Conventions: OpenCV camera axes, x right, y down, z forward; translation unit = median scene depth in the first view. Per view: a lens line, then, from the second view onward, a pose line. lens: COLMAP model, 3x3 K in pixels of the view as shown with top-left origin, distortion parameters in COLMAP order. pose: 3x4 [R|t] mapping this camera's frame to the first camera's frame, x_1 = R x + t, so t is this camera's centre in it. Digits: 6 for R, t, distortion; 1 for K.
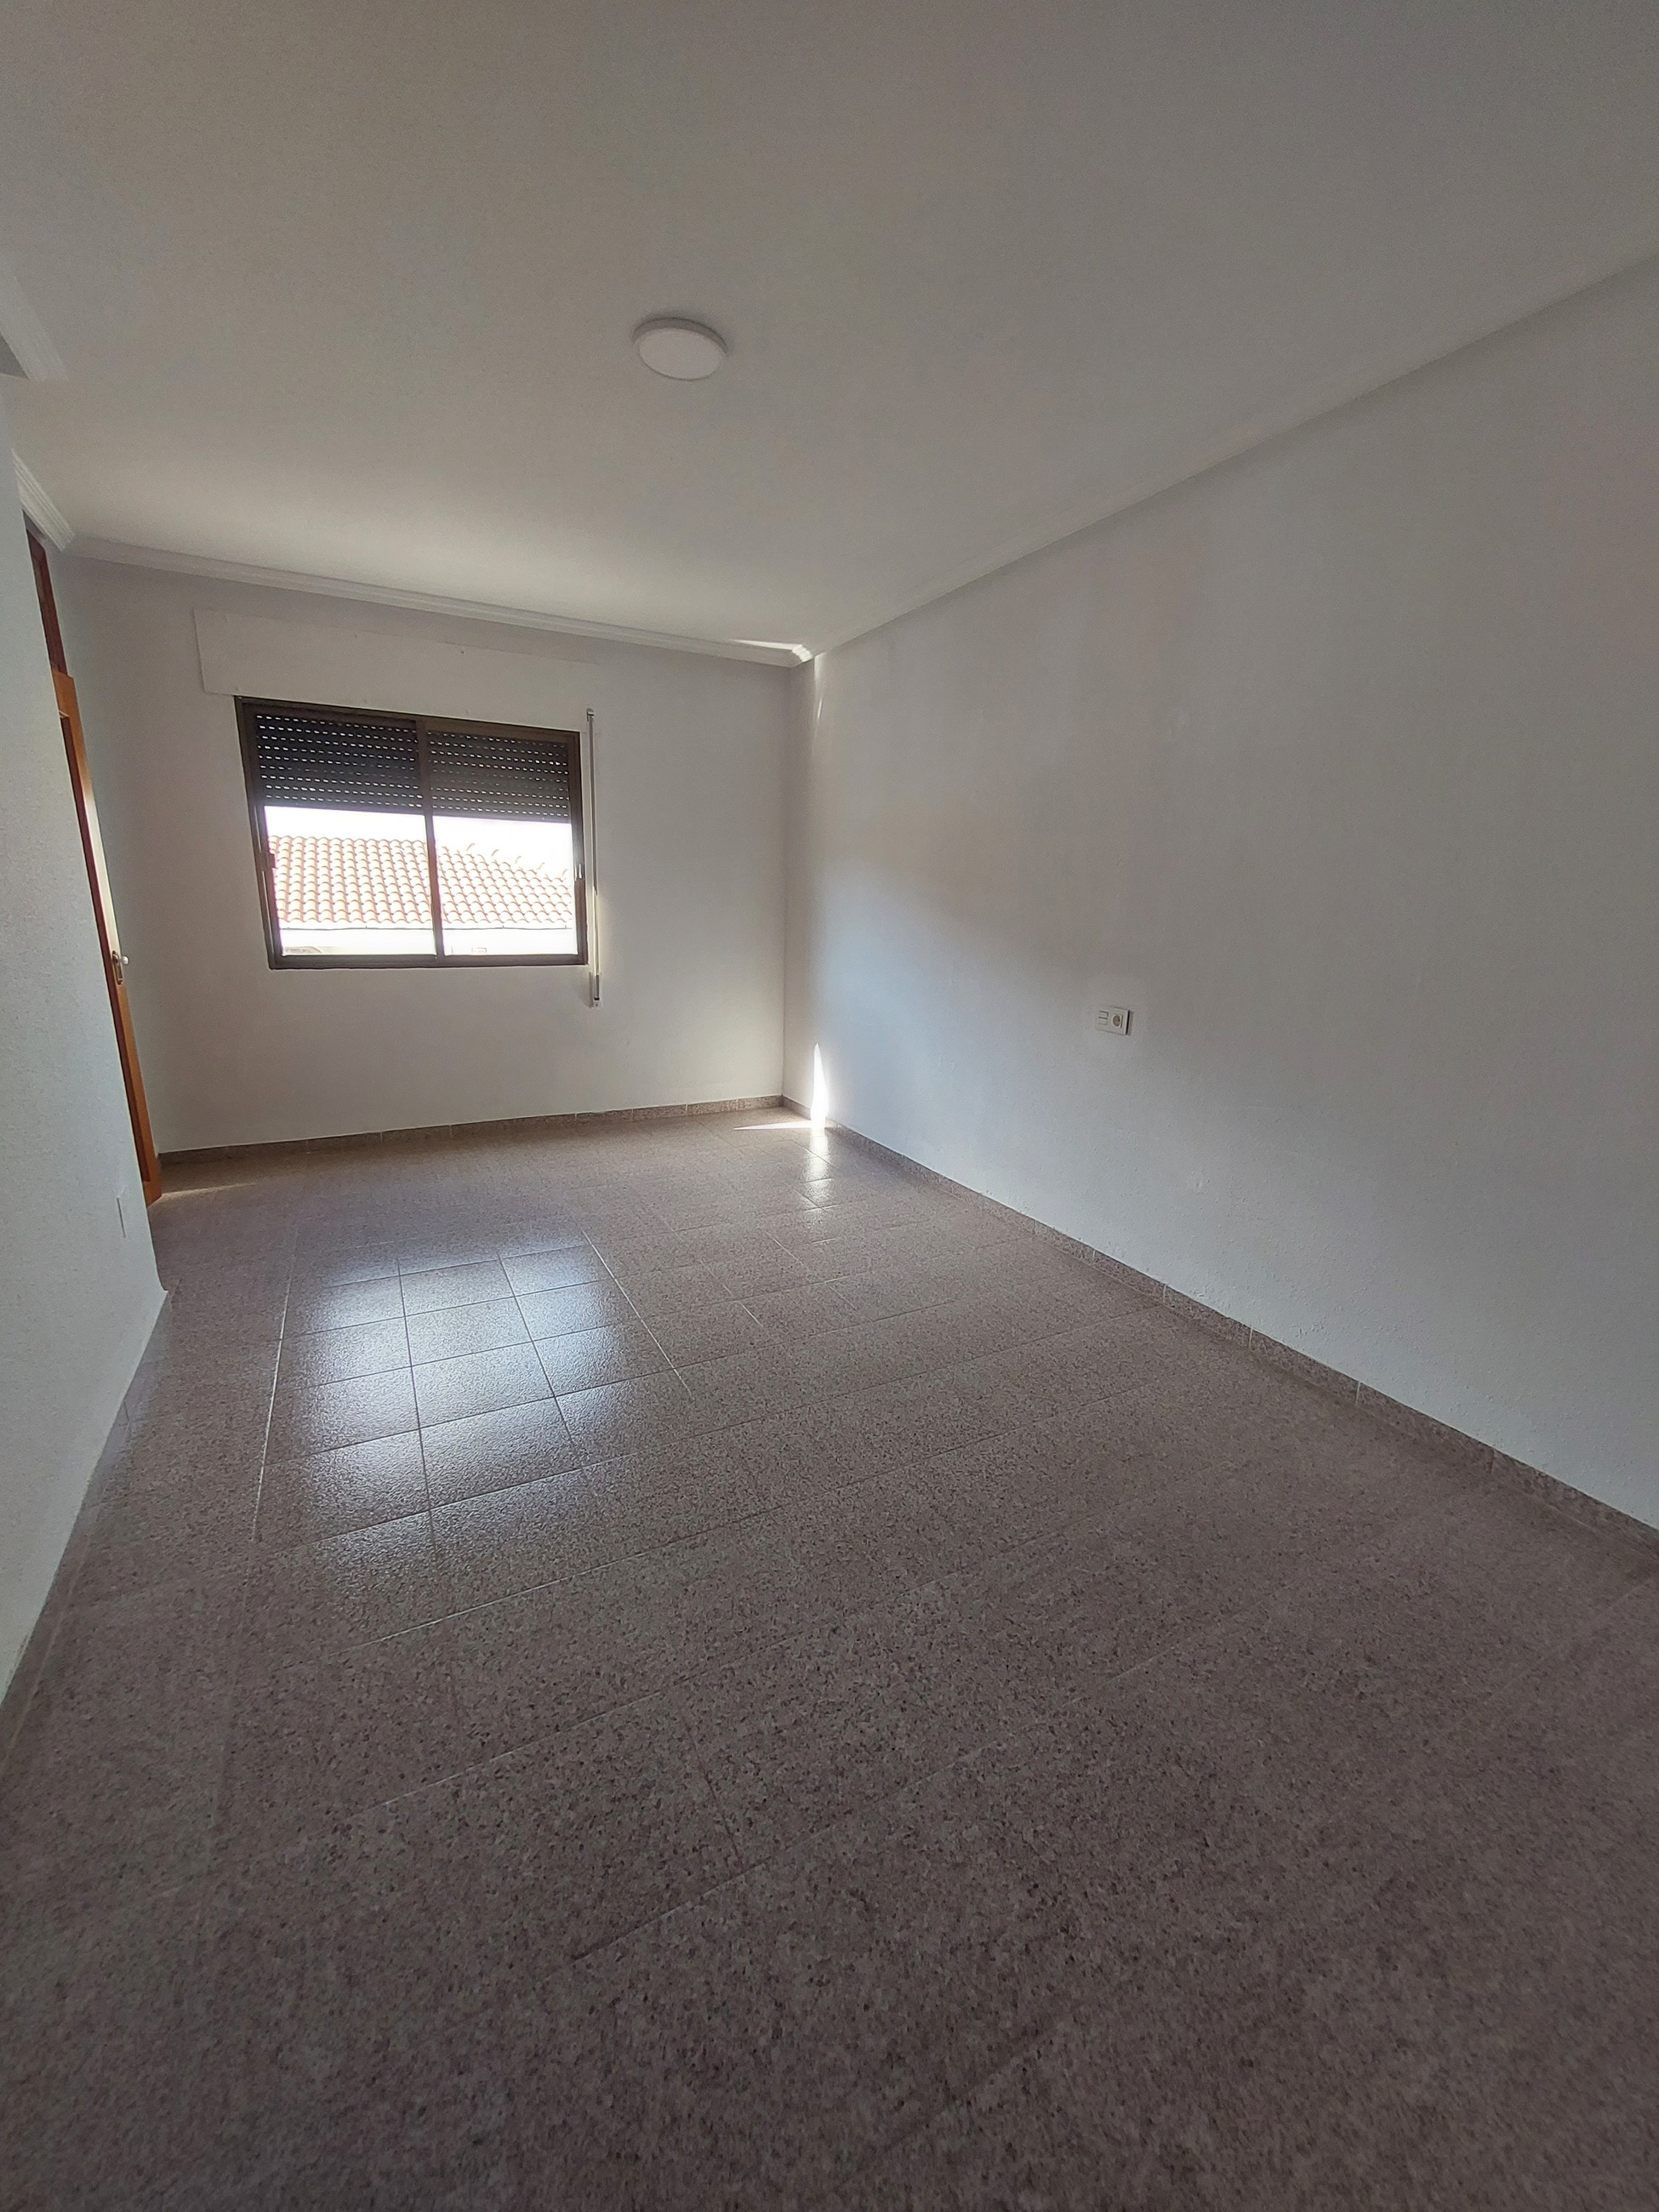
lens RADIAL K [[877.5, 0, 828.1], [0, 877.5, 1113.6], [0, 0, 1]] dist [-0.001015, -0.000065]
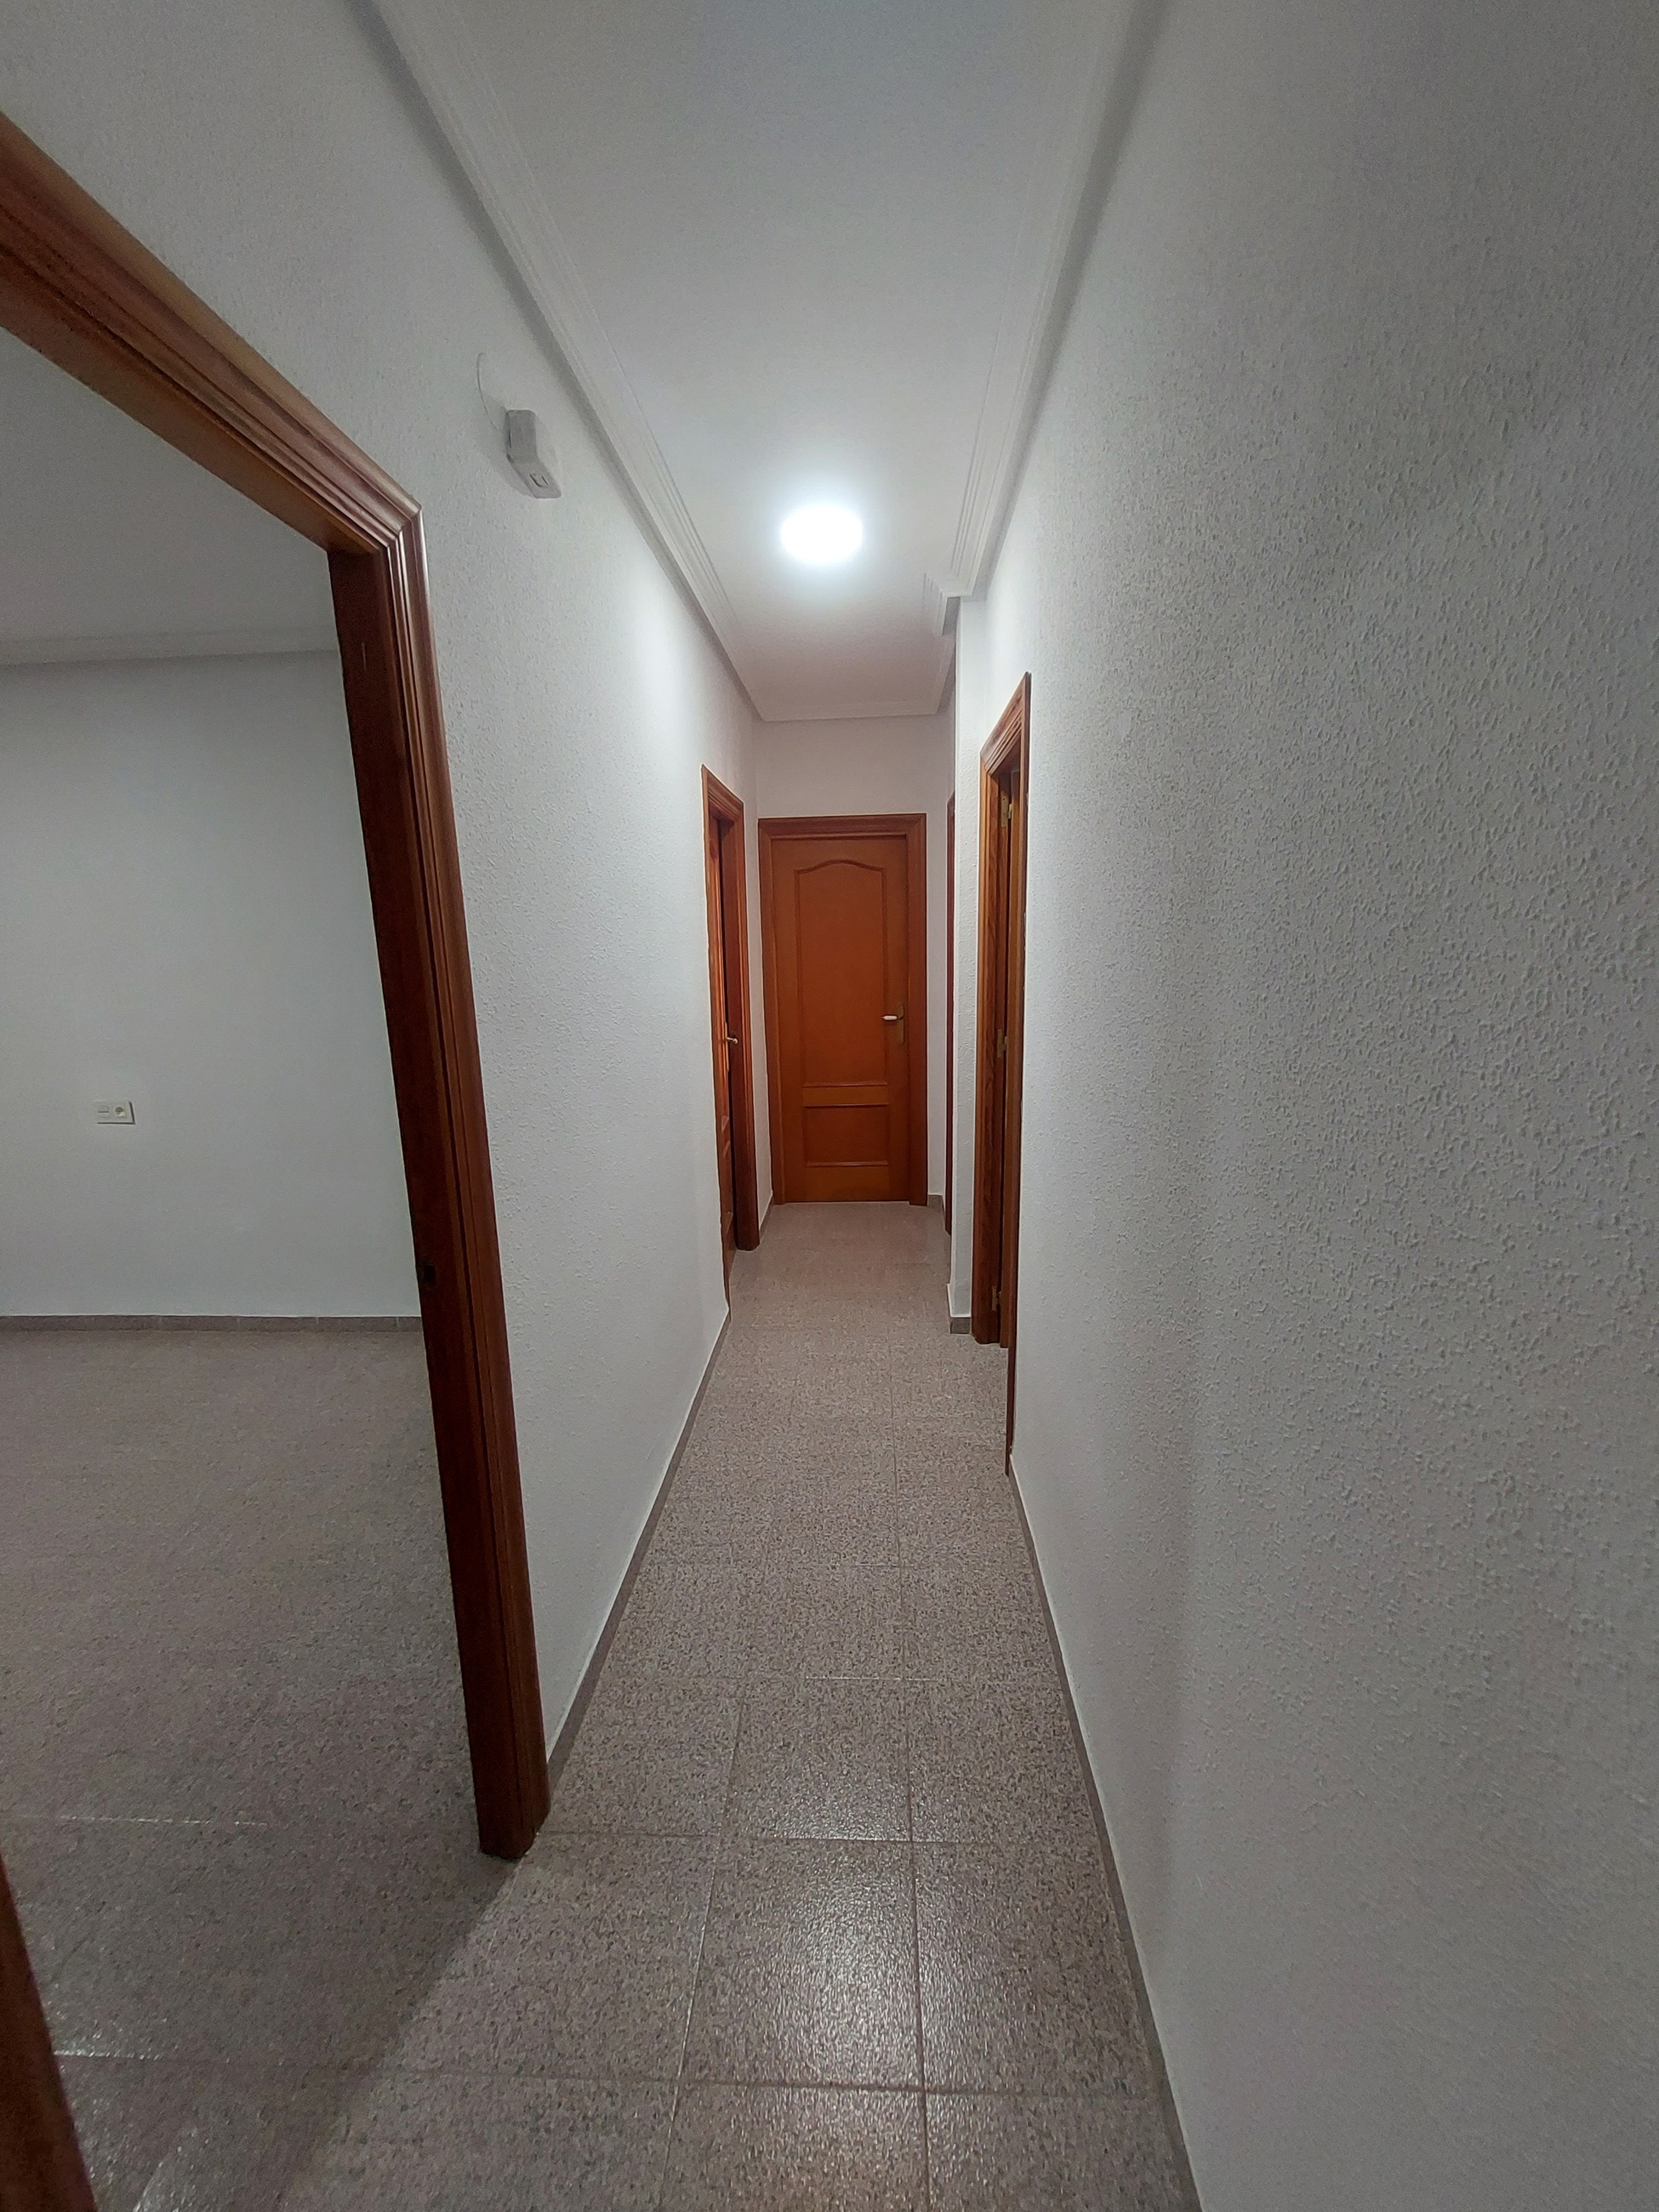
lens RADIAL K [[877.5, 0, 834.2], [0, 877.5, 1112.6], [0, 0, 1]] dist [-0.001015, -0.000065]
pose [[0.513191, -0.214050, 0.831154, -0.194991], [0.241522, 0.965284, 0.099467, 0.012065], [-0.823591, 0.149697, 0.547073, -0.542505]]
